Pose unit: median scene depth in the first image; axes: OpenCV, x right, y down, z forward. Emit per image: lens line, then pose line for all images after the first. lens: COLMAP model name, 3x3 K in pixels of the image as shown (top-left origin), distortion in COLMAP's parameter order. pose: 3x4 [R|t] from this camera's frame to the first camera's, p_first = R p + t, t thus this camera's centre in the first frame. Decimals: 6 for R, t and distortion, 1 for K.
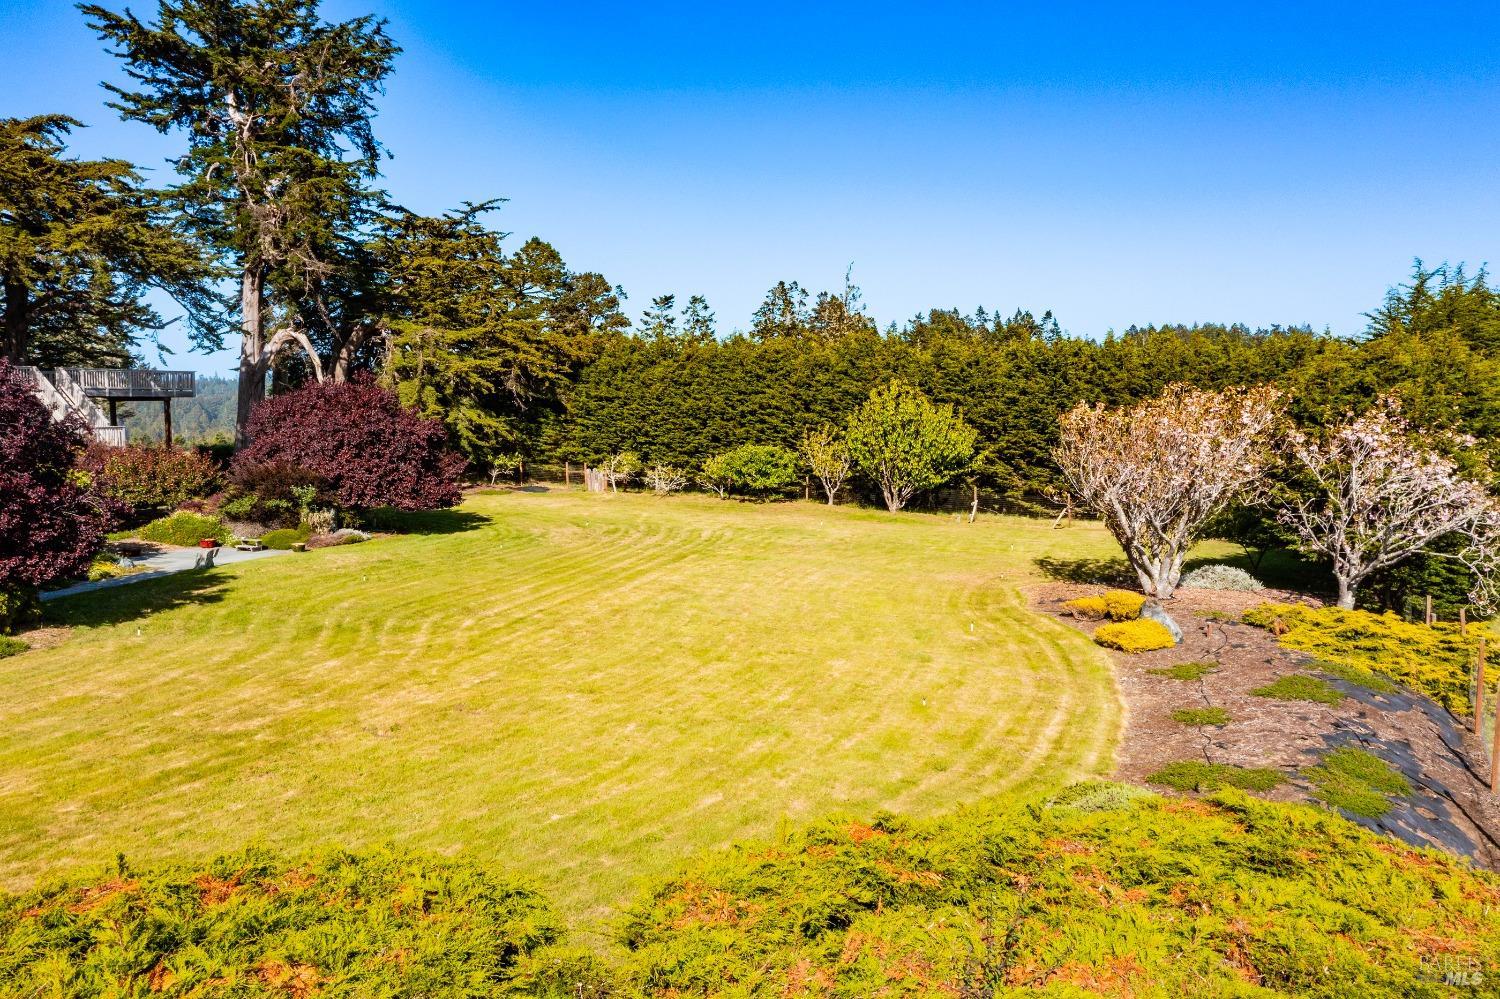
lens RADIAL K [[1200.8, 0, 754.3], [0, 1200.8, 504.1], [0, 0, 1]] dist [0.001247, 0.019215]
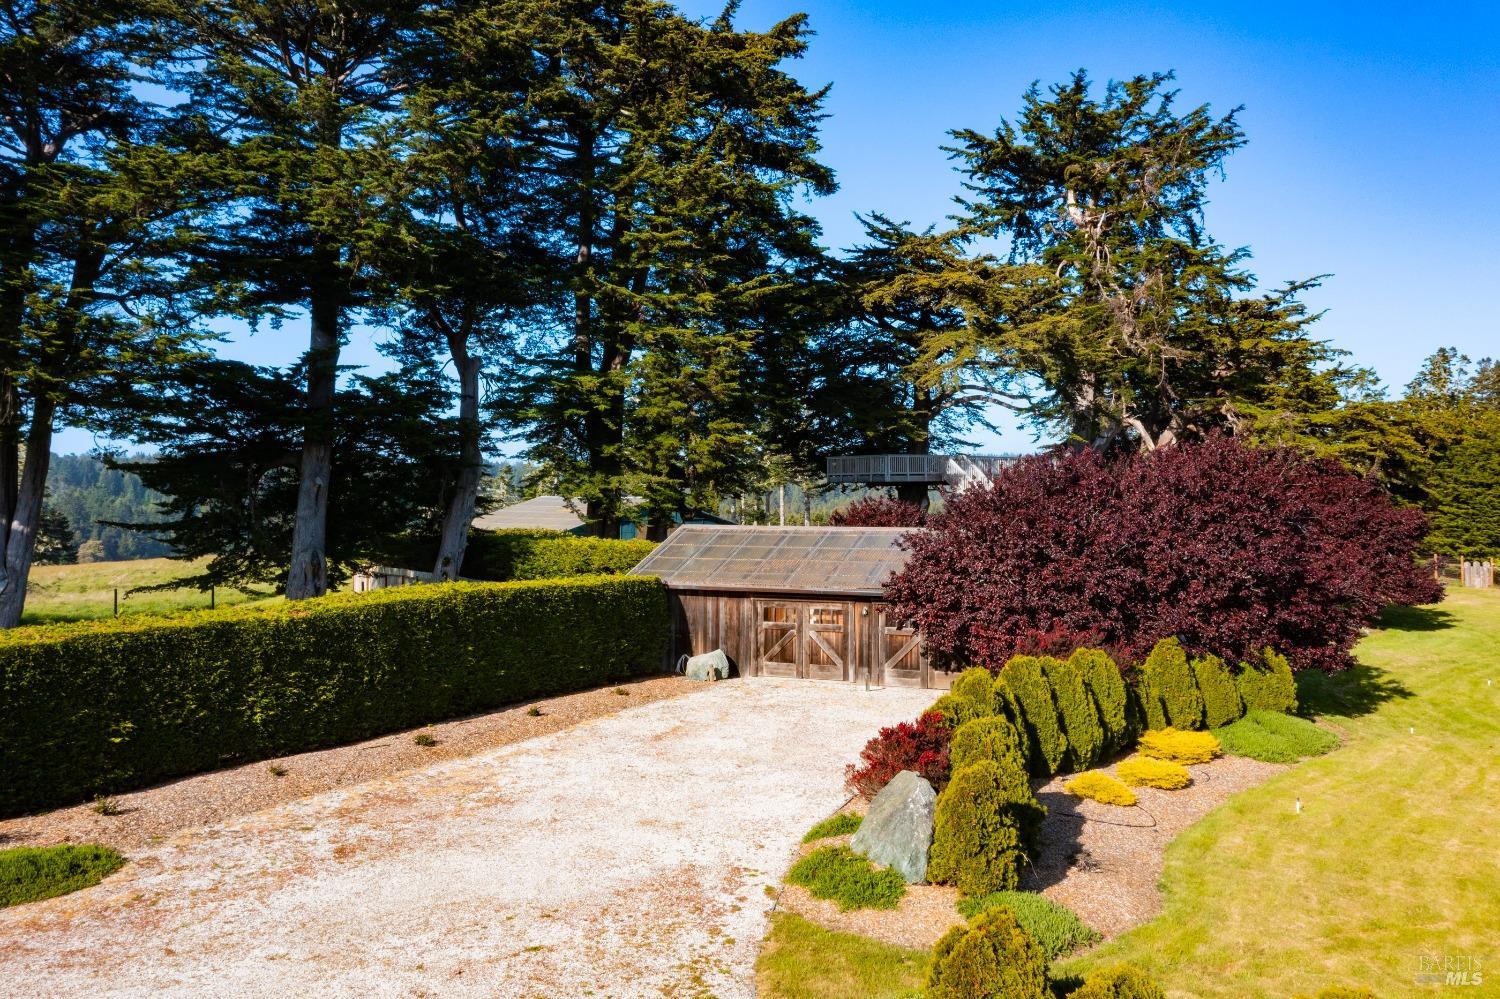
lens RADIAL K [[1200.8, 0, 743.0], [0, 1200.8, 494.6], [0, 0, 1]] dist [0.001247, 0.019215]
pose [[0.904607, 0.007232, -0.426186, -0.259054], [-0.038515, 0.997153, -0.064831, -0.000233], [0.424503, 0.075061, 0.902310, -0.053904]]
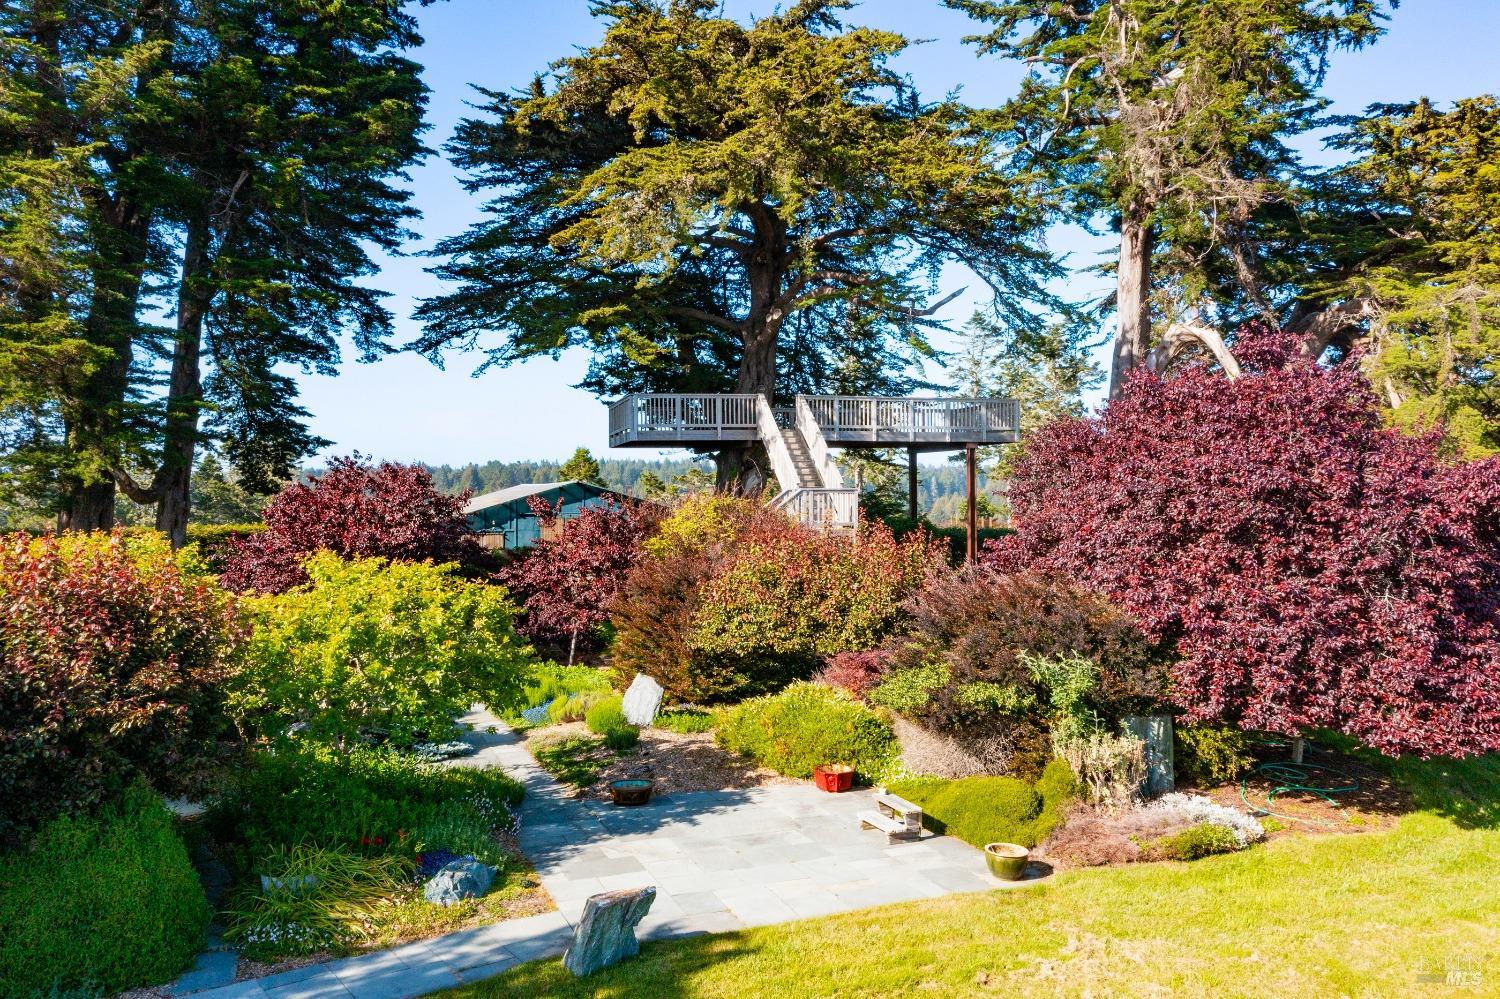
lens RADIAL K [[1200.8, 0, 747.9], [0, 1200.8, 500.7], [0, 0, 1]] dist [0.001247, 0.019215]
pose [[0.703698, 0.003541, -0.710491, -0.136919], [-0.051973, 0.997565, -0.046505, -0.025664], [0.708596, 0.069652, 0.702168, 0.483257]]
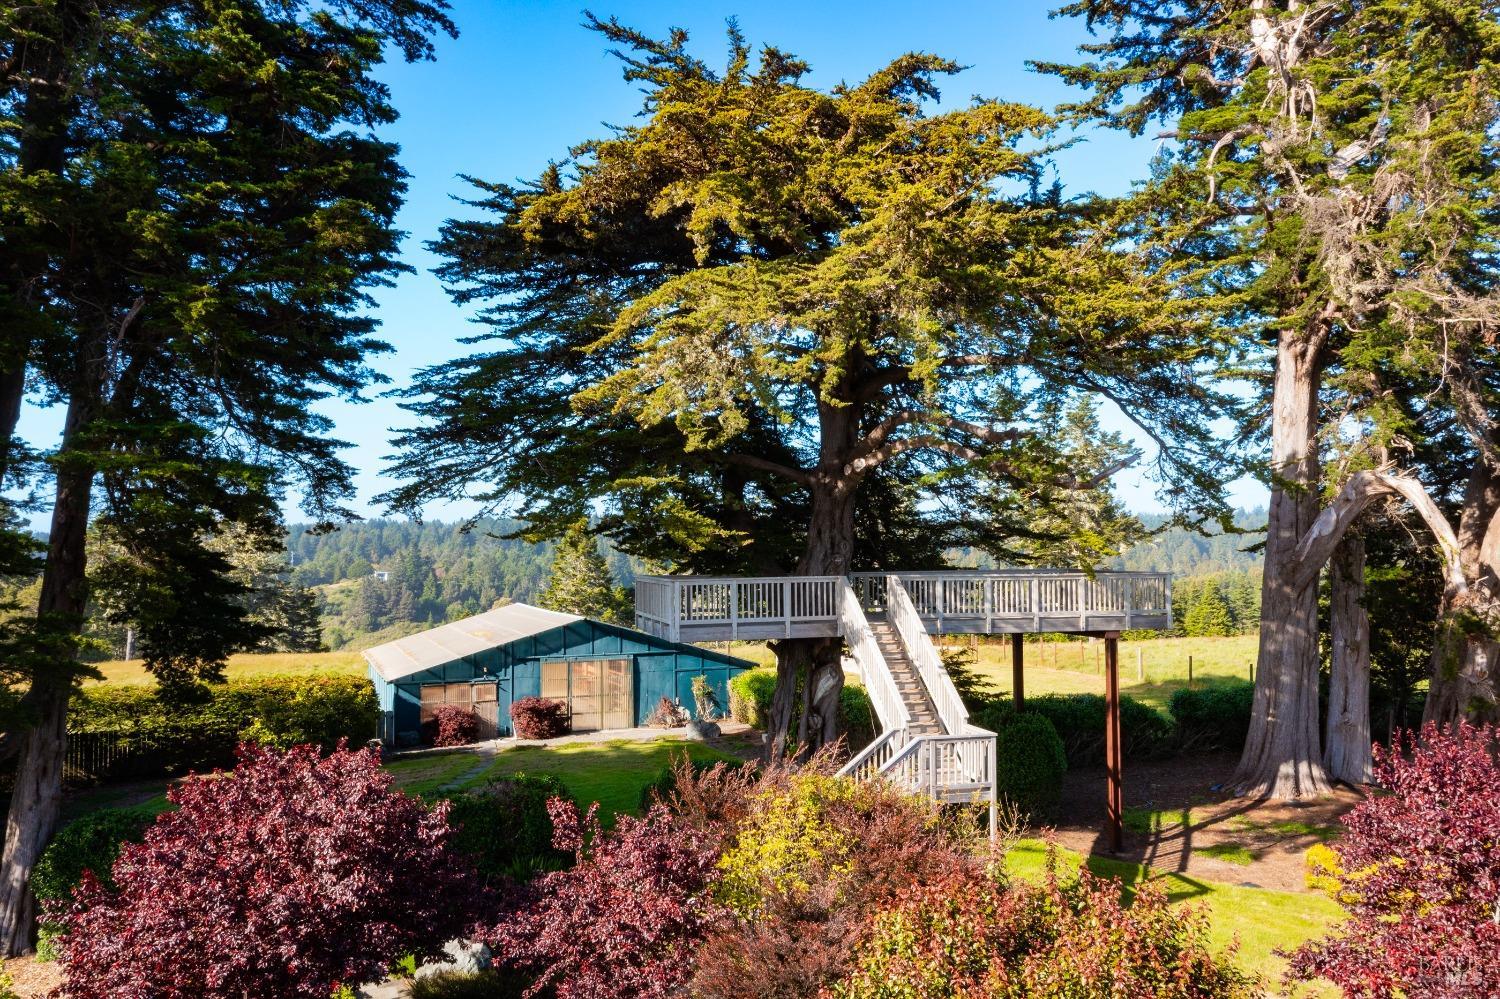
lens RADIAL K [[1200.8, 0, 747.1], [0, 1200.8, 505.6], [0, 0, 1]] dist [0.001247, 0.019215]
pose [[0.707785, -0.023316, -0.706043, -0.251489], [-0.051948, 0.995031, -0.084936, -0.086421], [0.704515, 0.096794, 0.703057, 0.551665]]
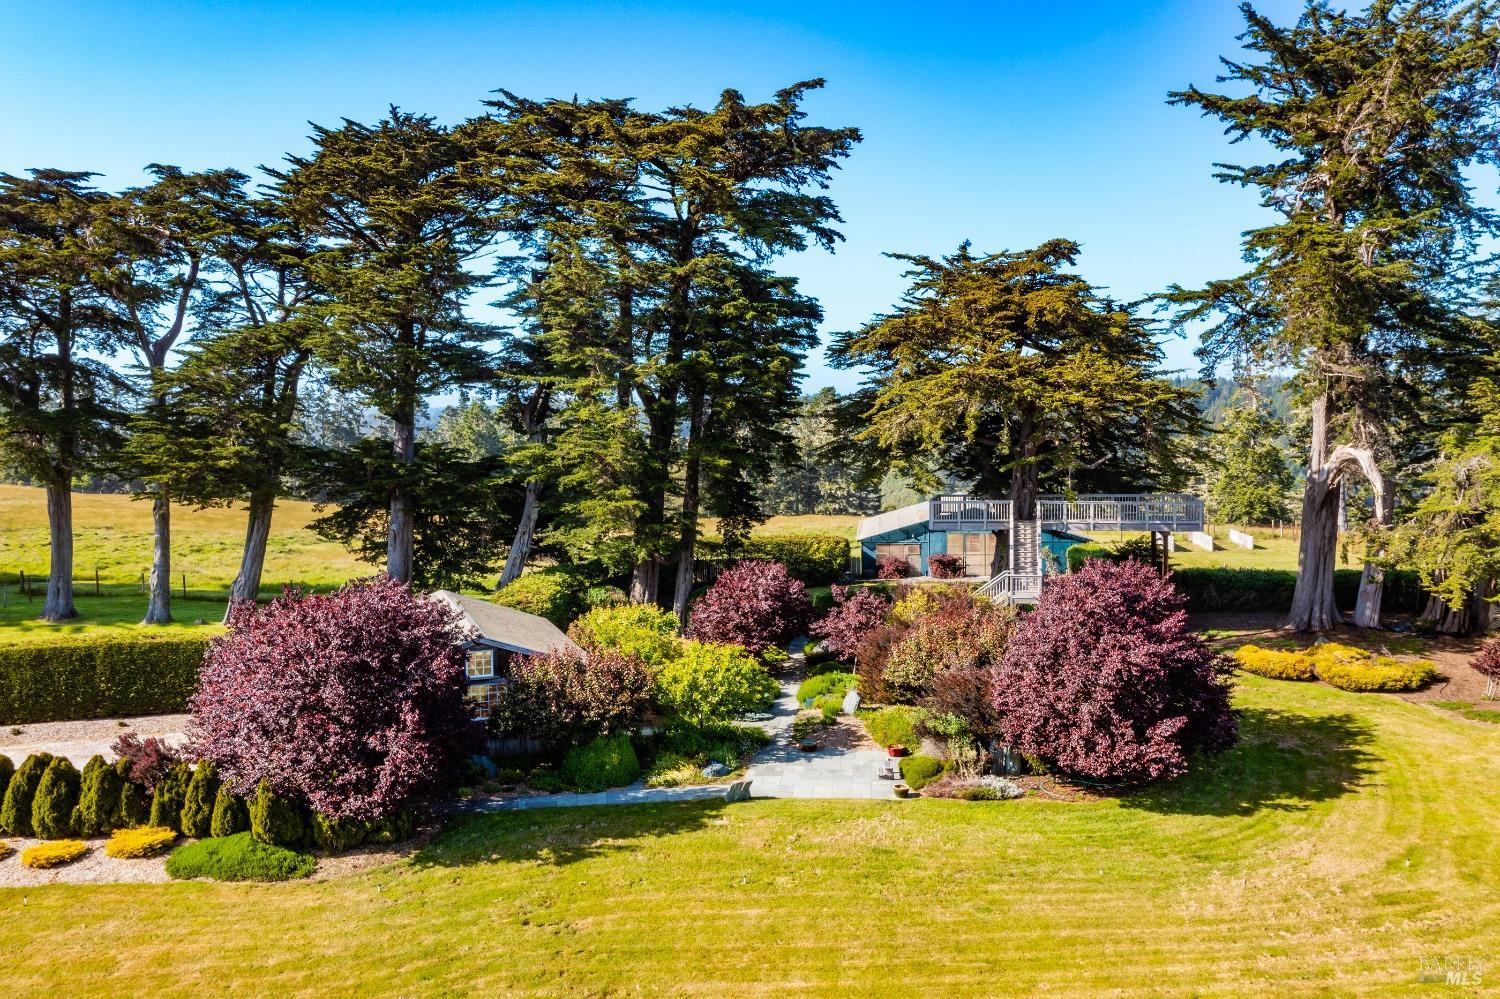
lens RADIAL K [[1200.8, 0, 743.6], [0, 1200.8, 509.6], [0, 0, 1]] dist [0.001247, 0.019215]
pose [[0.297969, 0.077623, -0.951414, 0.239683], [-0.062196, 0.996149, 0.061794, -0.133566], [0.952547, 0.040762, 0.301650, 0.423652]]
